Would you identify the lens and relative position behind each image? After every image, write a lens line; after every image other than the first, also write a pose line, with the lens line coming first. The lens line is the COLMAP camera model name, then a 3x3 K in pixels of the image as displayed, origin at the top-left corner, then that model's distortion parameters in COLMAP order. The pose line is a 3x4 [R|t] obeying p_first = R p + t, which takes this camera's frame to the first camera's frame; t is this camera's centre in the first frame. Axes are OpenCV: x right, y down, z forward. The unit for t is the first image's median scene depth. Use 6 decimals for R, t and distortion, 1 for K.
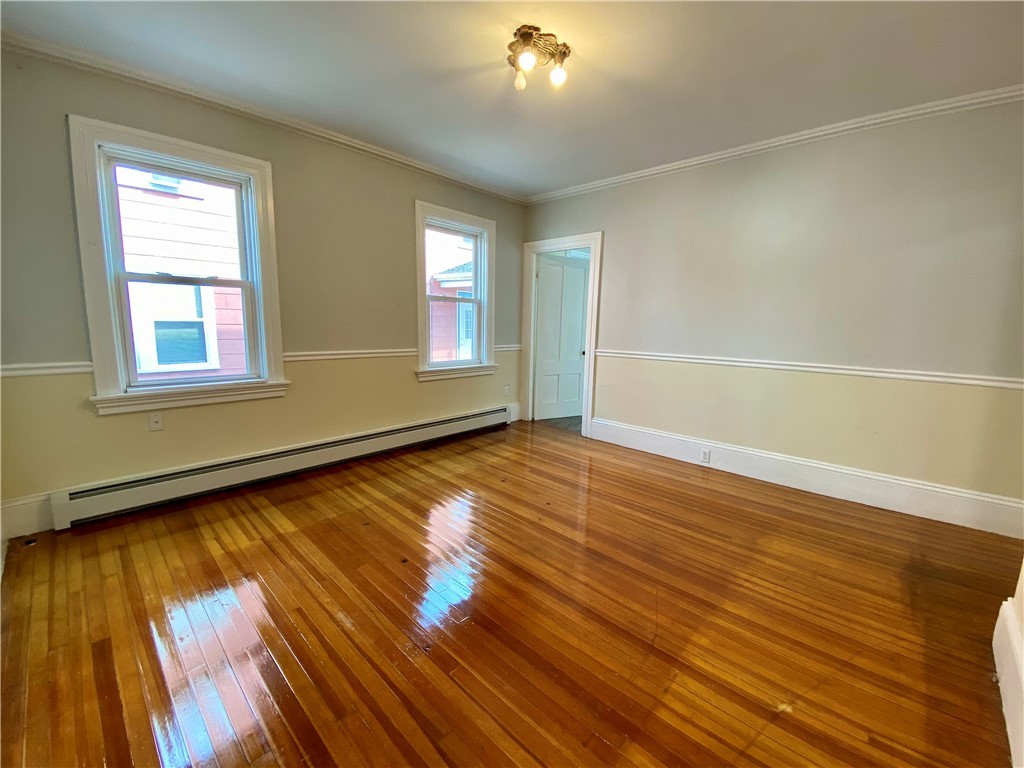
lens RADIAL K [[416.0, 0, 512.0], [0, 416.0, 384.0], [0, 0, 1]] dist [0.047727, -0.029604]
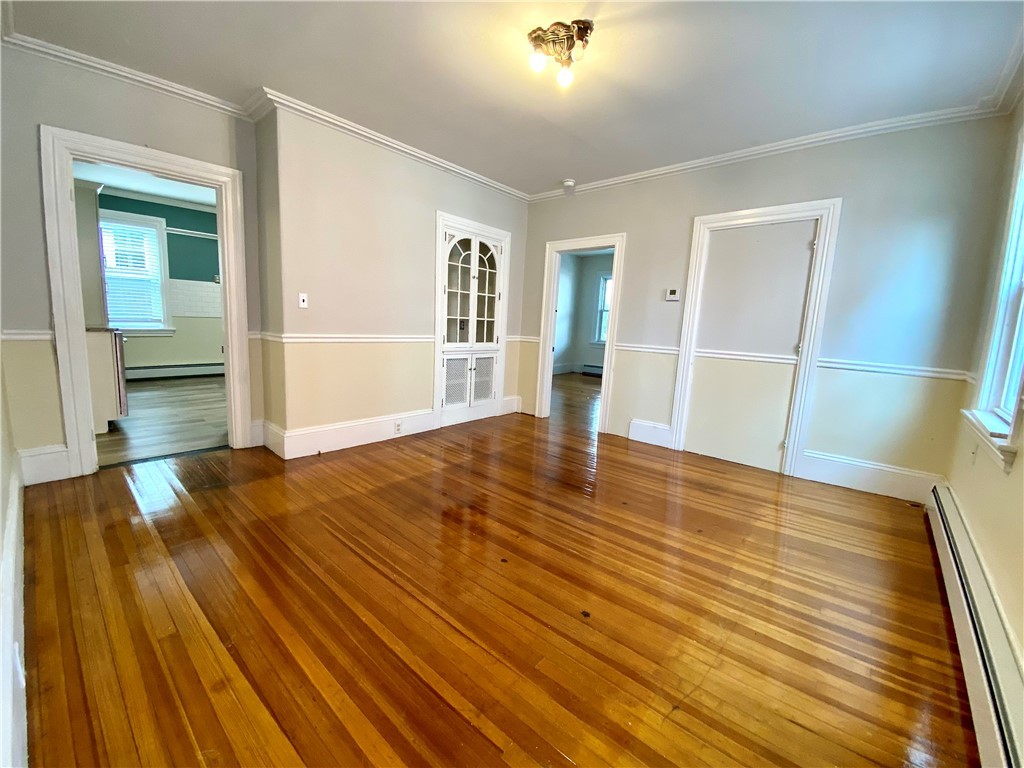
lens RADIAL K [[411.3, 0, 512.7], [0, 411.3, 388.0], [0, 0, 1]] dist [0.044035, -0.029333]
pose [[-0.997066, -0.061031, -0.046205, 0.107704], [-0.072298, 0.949147, 0.306420, -0.179002], [0.025154, 0.308861, -0.950774, 1.377742]]
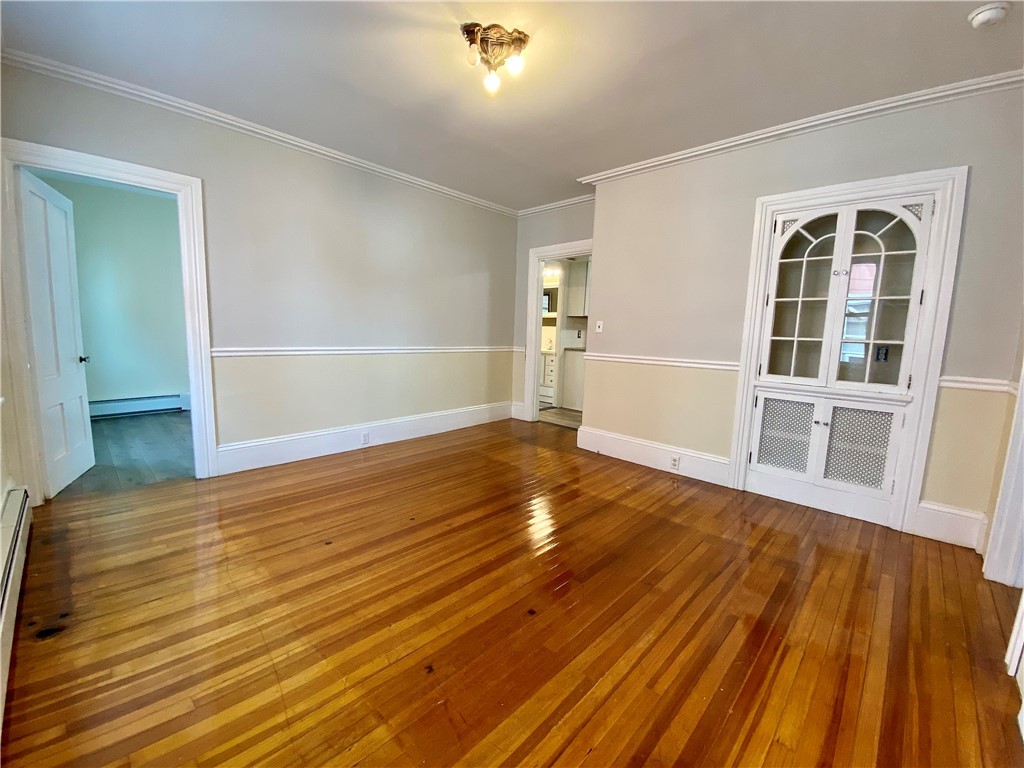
lens RADIAL K [[416.0, 0, 512.0], [0, 416.0, 384.0], [0, 0, 1]] dist [0.047727, -0.029604]
pose [[0.008309, -0.147189, 0.989073, -0.656982], [0.122002, 0.981868, 0.145092, -0.086469], [-0.992495, 0.119463, 0.026115, 0.640136]]
